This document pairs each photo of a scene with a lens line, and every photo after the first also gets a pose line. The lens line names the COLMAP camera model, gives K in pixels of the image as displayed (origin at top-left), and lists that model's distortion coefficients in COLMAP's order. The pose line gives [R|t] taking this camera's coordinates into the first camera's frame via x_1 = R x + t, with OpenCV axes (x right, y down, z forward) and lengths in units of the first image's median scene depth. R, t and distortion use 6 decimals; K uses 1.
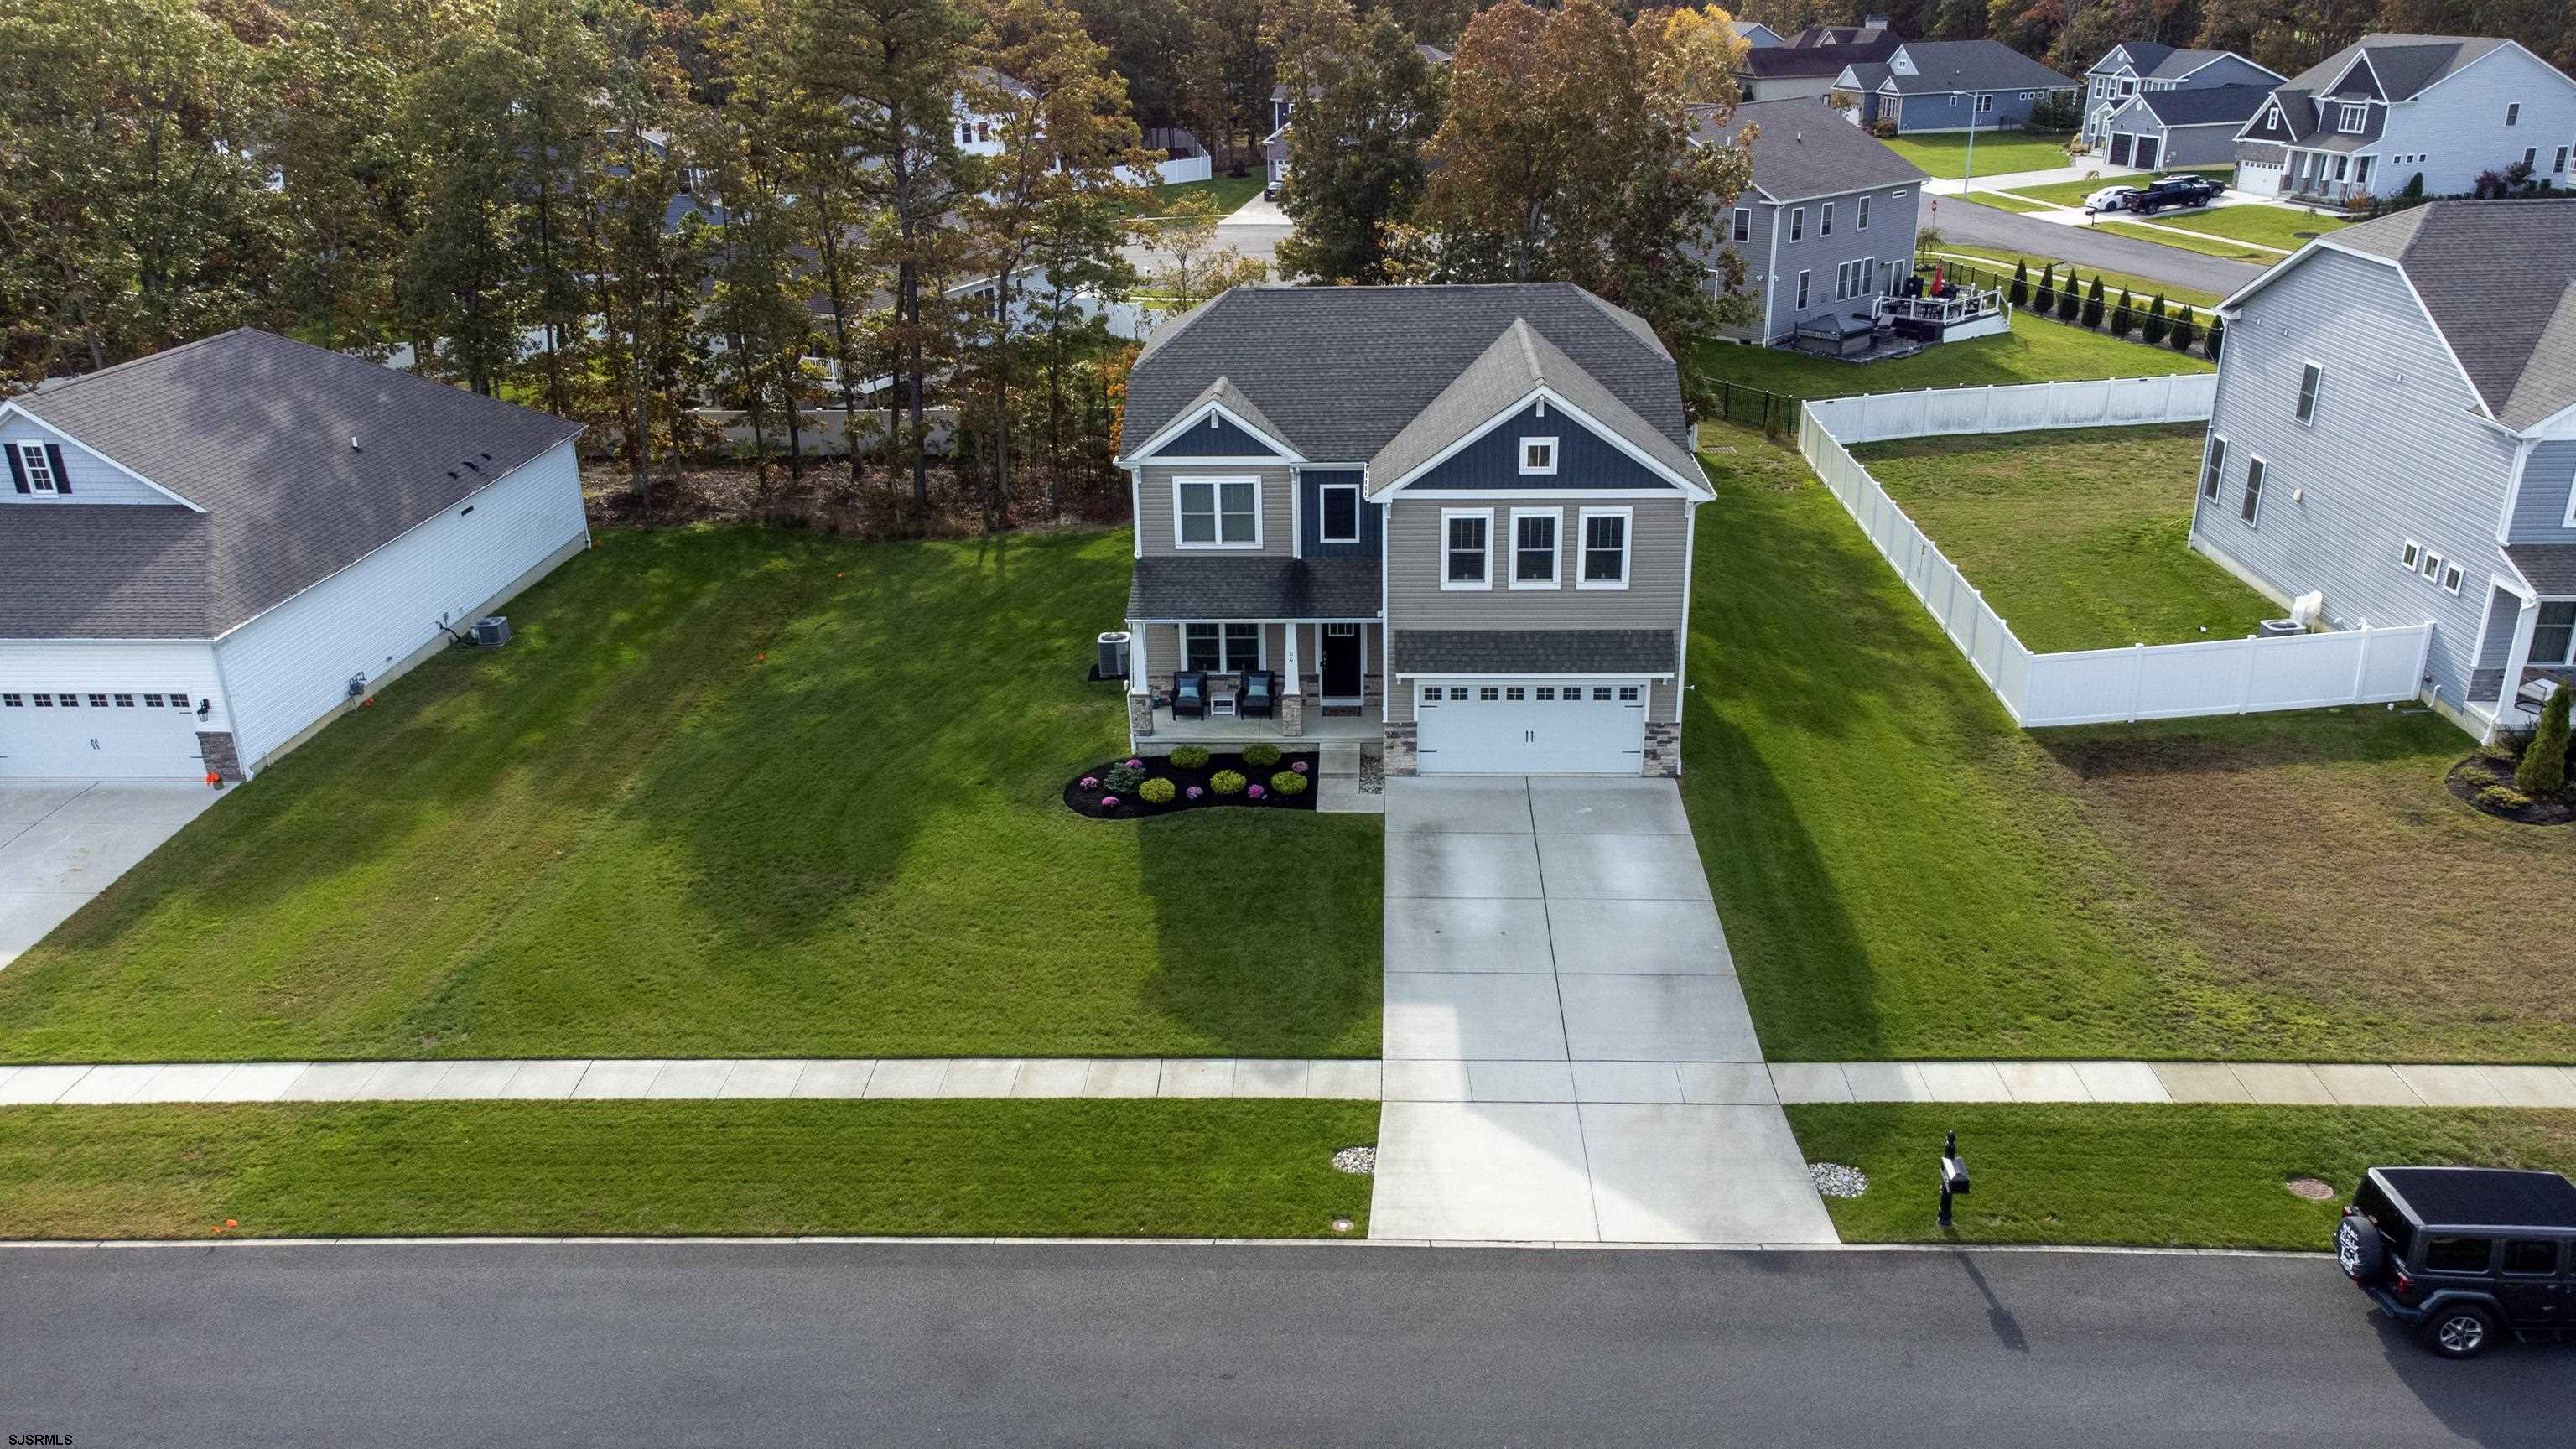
lens RADIAL K [[1914.3, 0, 1280.0], [0, 1914.3, 717.4], [0, 0, 1]] dist [0.032105, 0.039644]
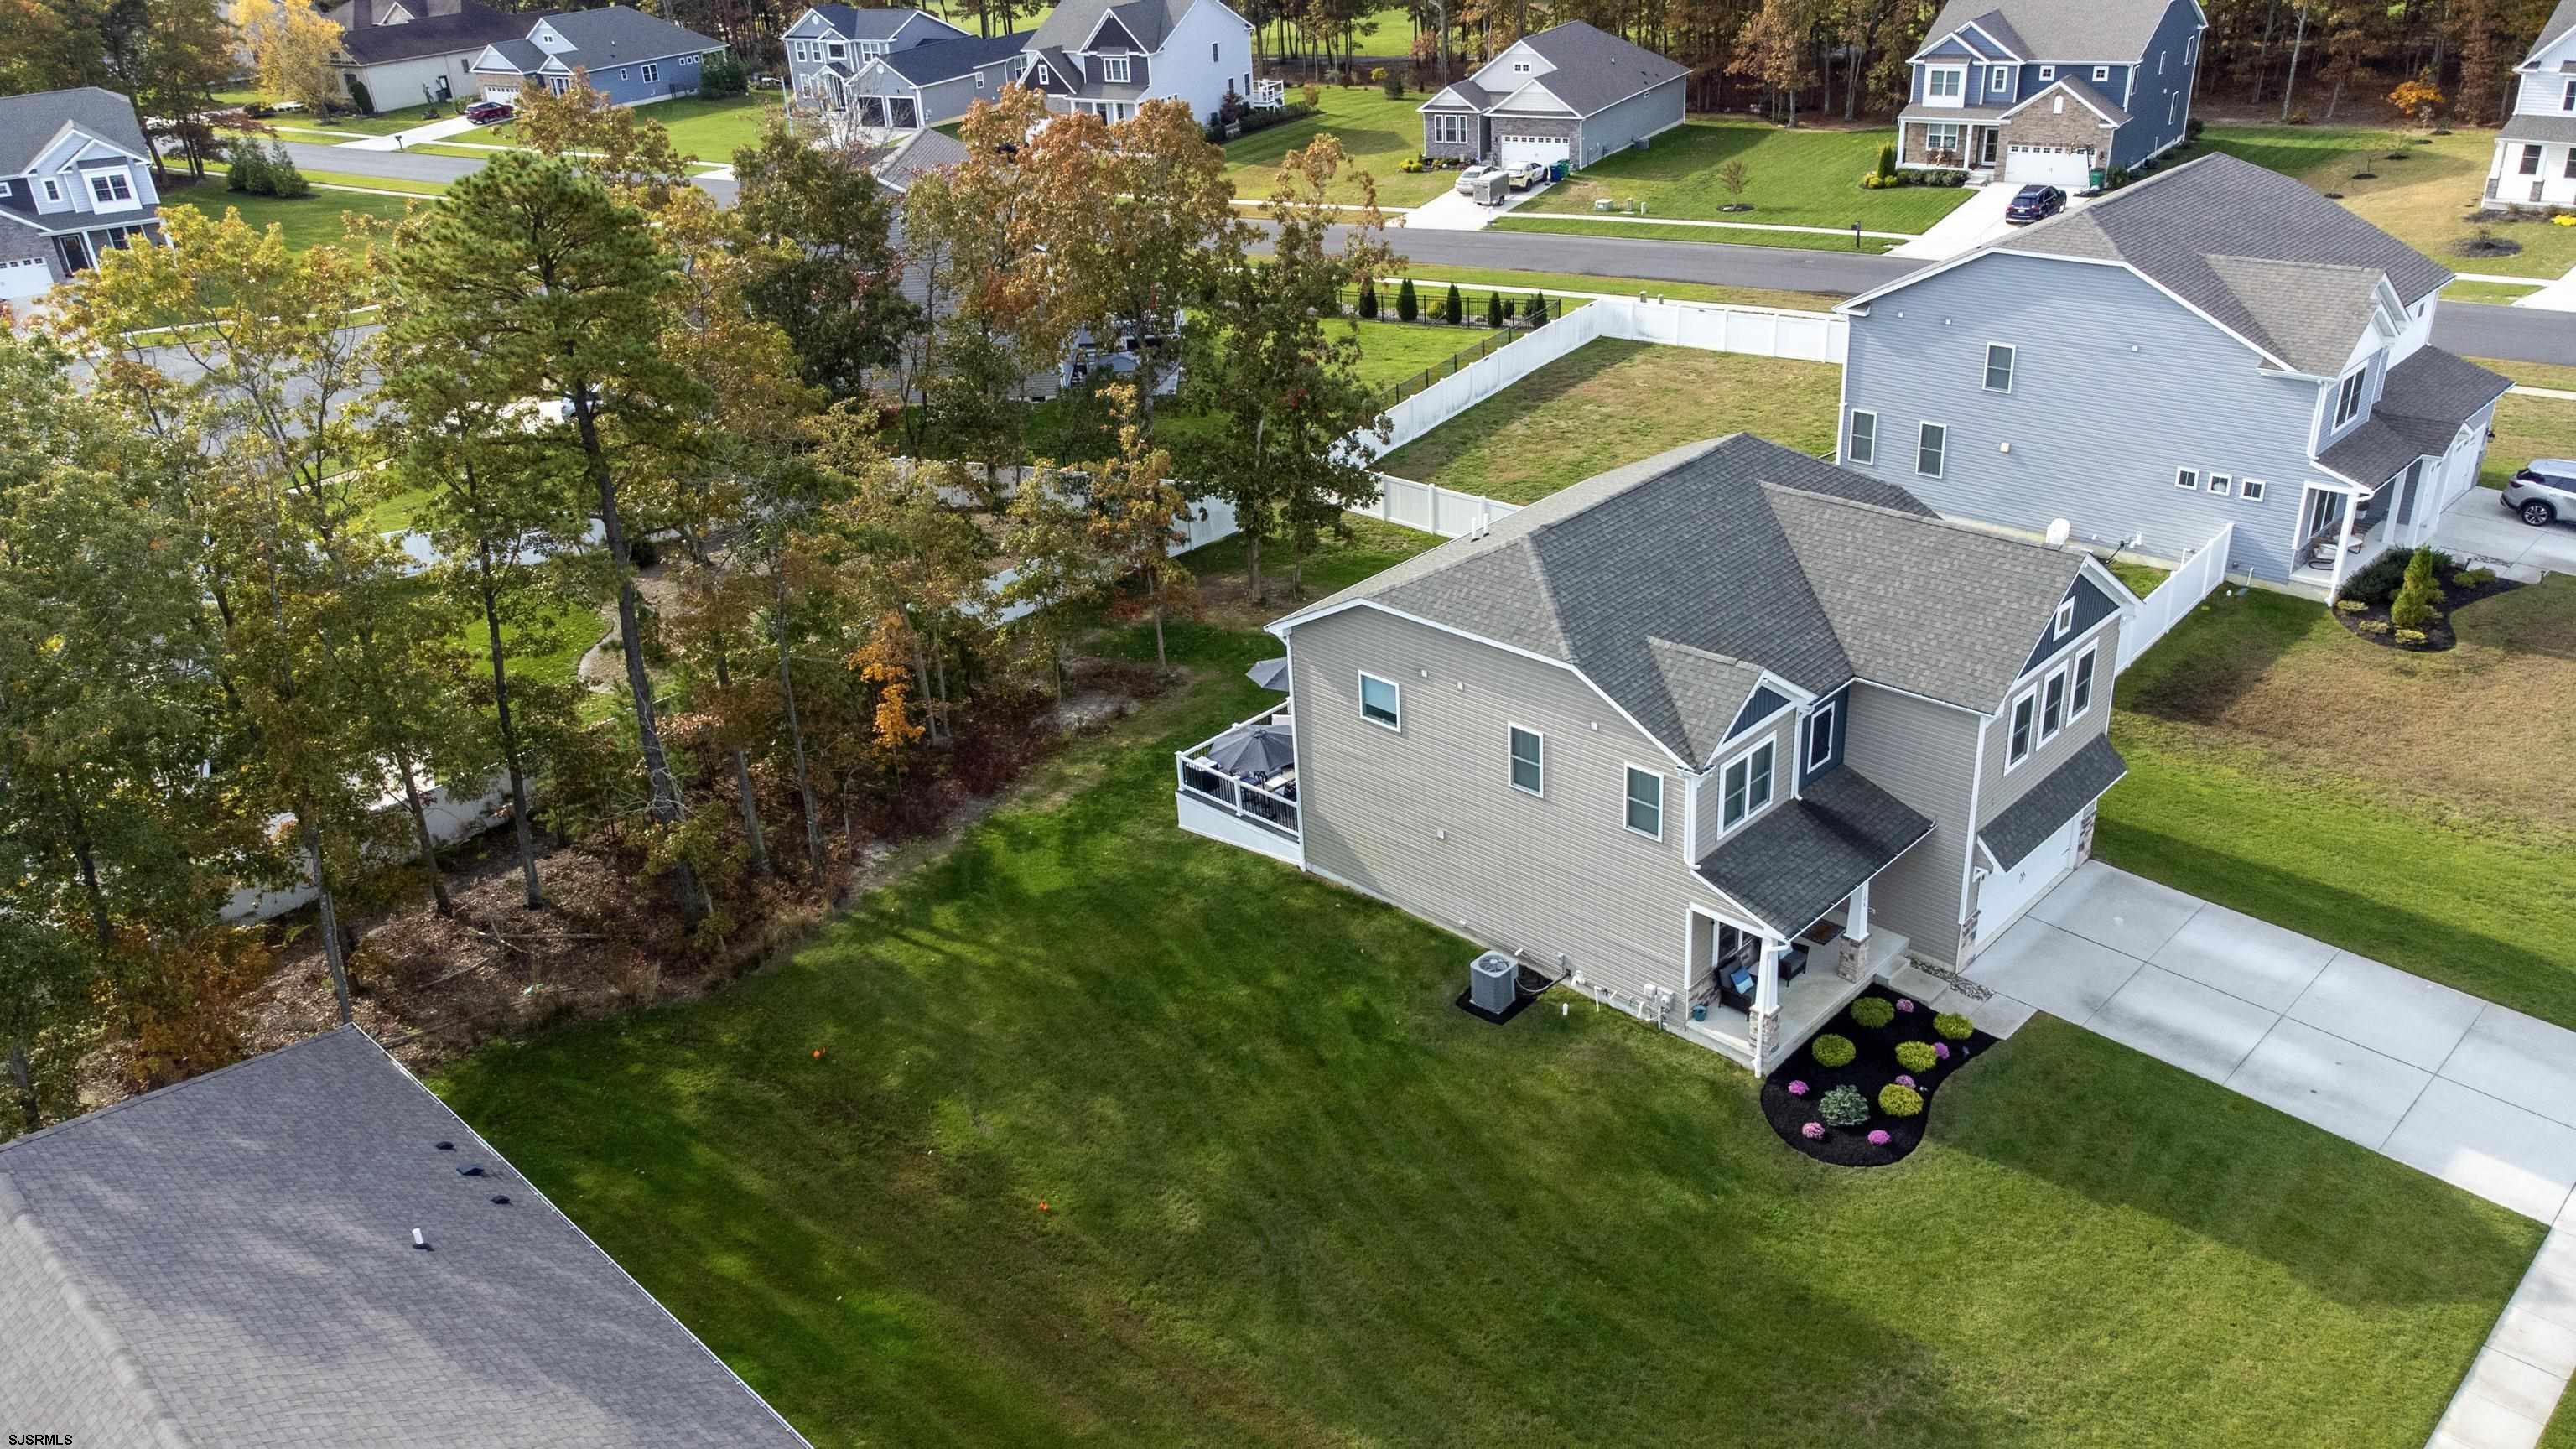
lens RADIAL K [[1914.3, 0, 1285.1], [0, 1914.3, 708.9], [0, 0, 1]] dist [0.032105, 0.039644]
pose [[0.663468, -0.344196, 0.664334, -0.783336], [0.316409, 0.933674, 0.167746, -0.371313], [-0.678009, 0.098907, 0.728369, 0.514923]]
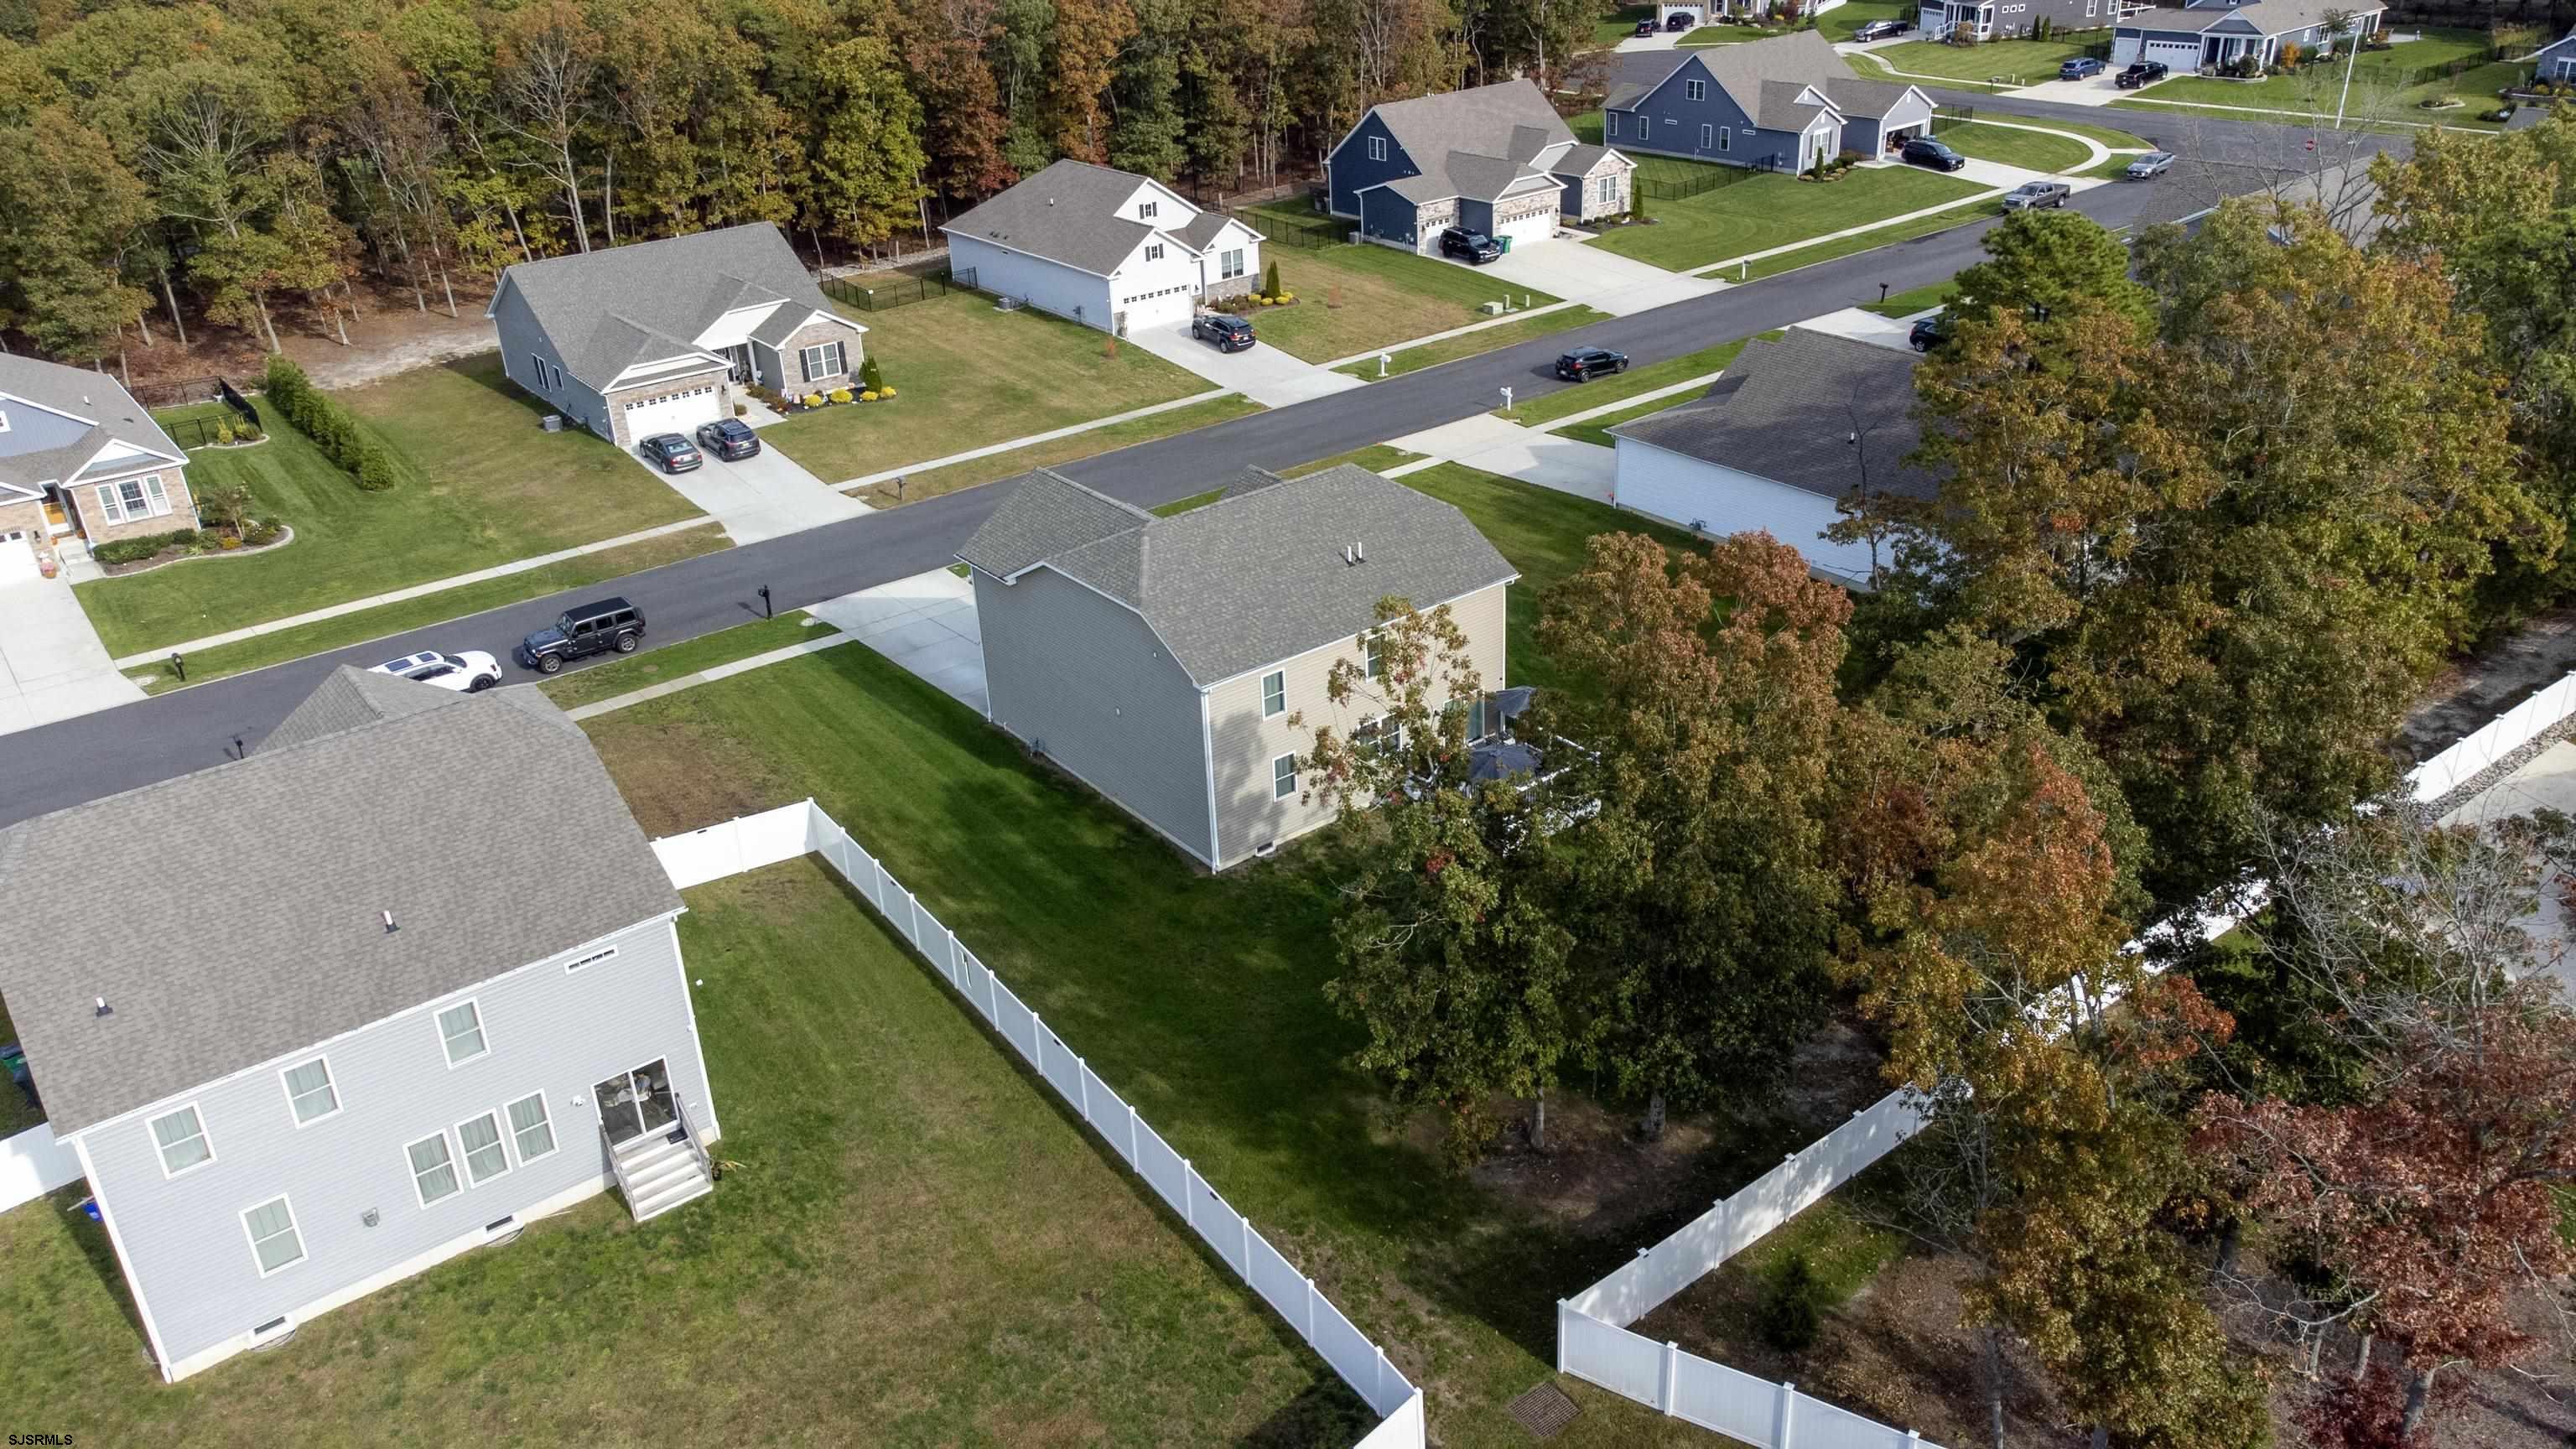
lens RADIAL K [[1914.3, 0, 1277.4], [0, 1914.3, 702.7], [0, 0, 1]] dist [0.032105, 0.039644]
pose [[-0.760556, 0.332207, -0.557847, 0.936201], [-0.179553, 0.718063, 0.672418, -1.134731], [0.623951, 0.611575, -0.486478, 1.954768]]
